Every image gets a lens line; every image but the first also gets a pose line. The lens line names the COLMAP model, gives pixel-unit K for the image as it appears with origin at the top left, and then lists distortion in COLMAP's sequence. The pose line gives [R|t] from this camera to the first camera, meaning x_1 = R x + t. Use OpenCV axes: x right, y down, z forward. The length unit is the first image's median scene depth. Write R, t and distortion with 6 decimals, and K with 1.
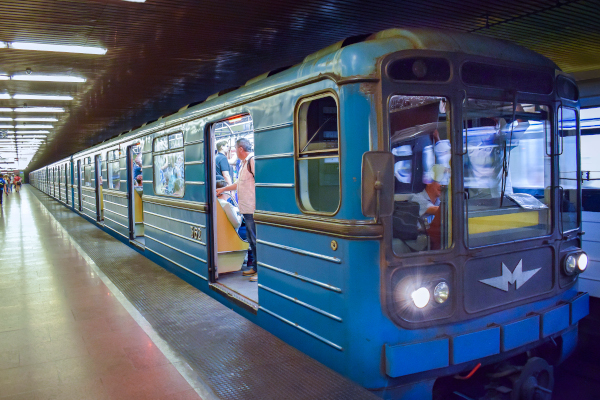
lens RADIAL K [[497.0, 0, 300.0], [0, 497.0, 200.1], [0, 0, 1]] dist [-0.003099, -0.000039]
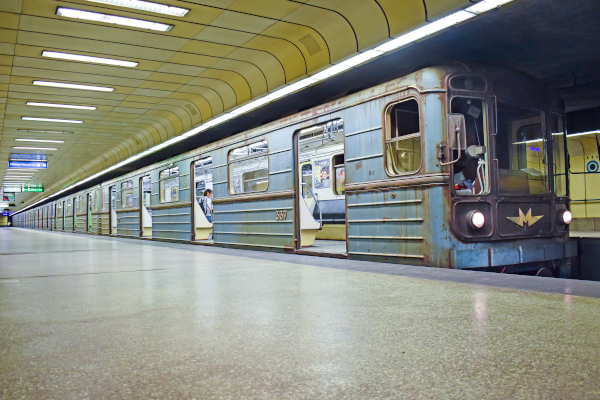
lens RADIAL K [[497.0, 0, 299.8], [0, 497.0, 198.6], [0, 0, 1]] dist [-0.003099, -0.000039]
pose [[0.999896, 0.008115, 0.011963, -0.293530], [-0.007078, 0.996413, -0.084330, 0.229164], [-0.012605, 0.084236, 0.996366, -0.536256]]
